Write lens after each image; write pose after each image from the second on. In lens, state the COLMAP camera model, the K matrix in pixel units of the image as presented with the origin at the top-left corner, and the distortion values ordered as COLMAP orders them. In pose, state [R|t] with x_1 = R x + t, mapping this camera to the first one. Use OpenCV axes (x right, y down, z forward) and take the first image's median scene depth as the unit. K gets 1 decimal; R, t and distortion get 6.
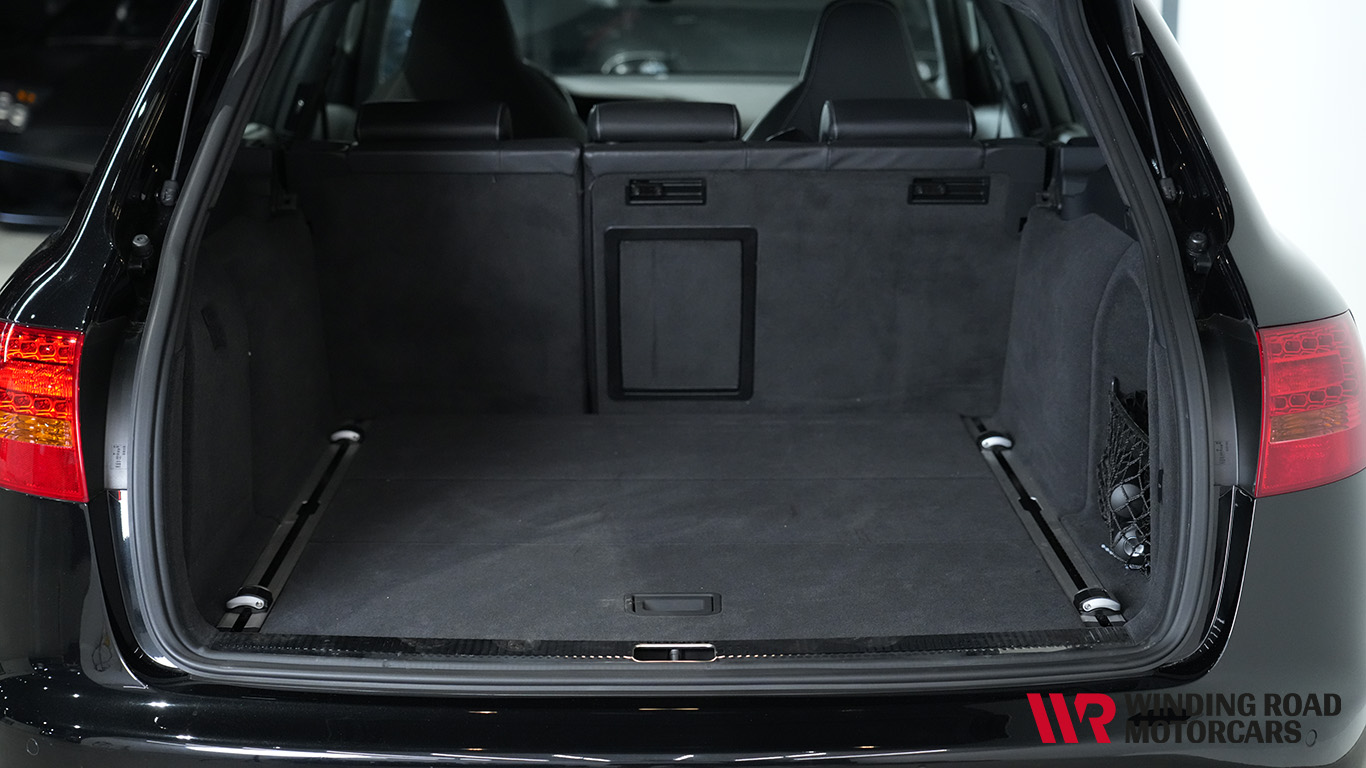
lens RADIAL K [[2297.7, 0, 684.4], [0, 2297.7, 383.9], [0, 0, 1]] dist [0.050051, 0.000000]
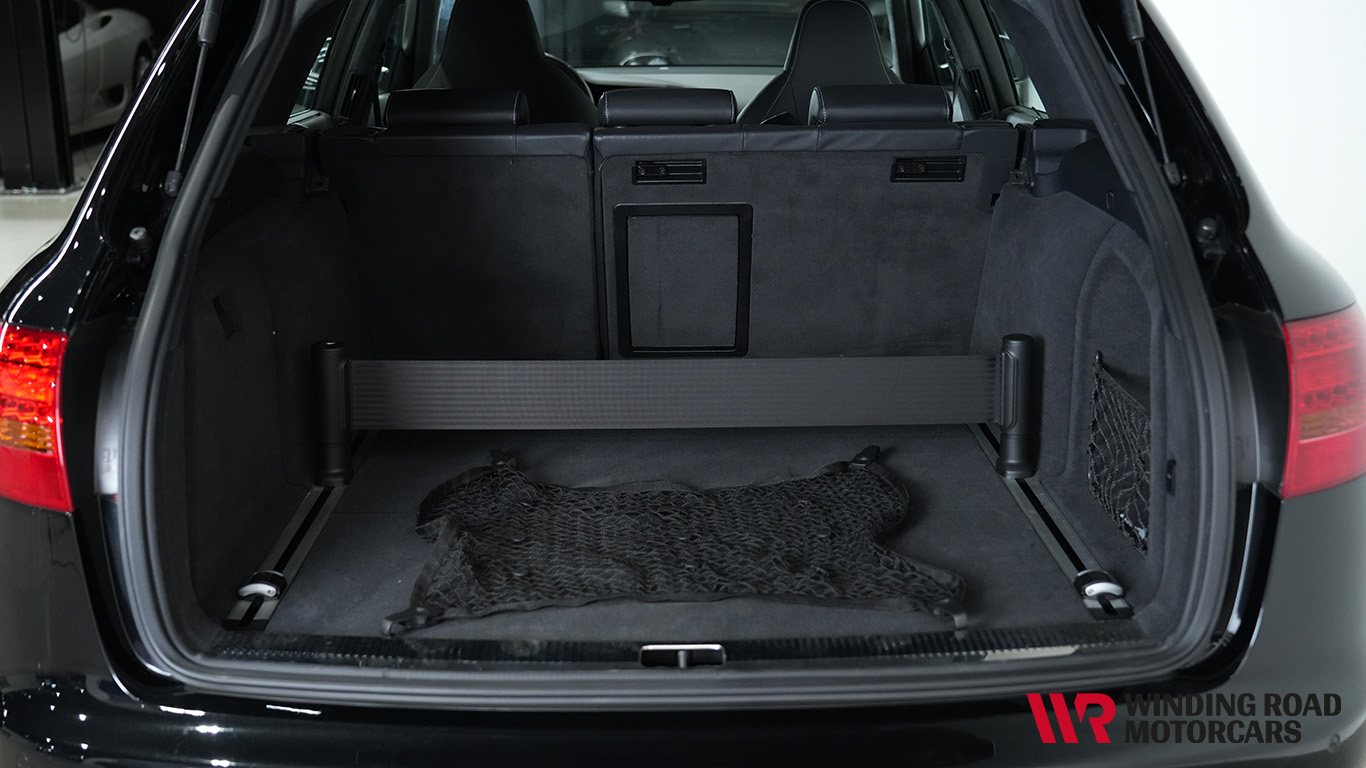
lens RADIAL K [[1550.5, 0, 678.9], [0, 1550.5, 384.3], [0, 0, 1]] dist [0.010082, 0.000000]
pose [[0.999984, -0.005517, -0.001304, -0.003801], [0.005591, 0.997847, 0.065353, -0.038372], [0.000941, -0.065360, 0.997861, 0.319570]]
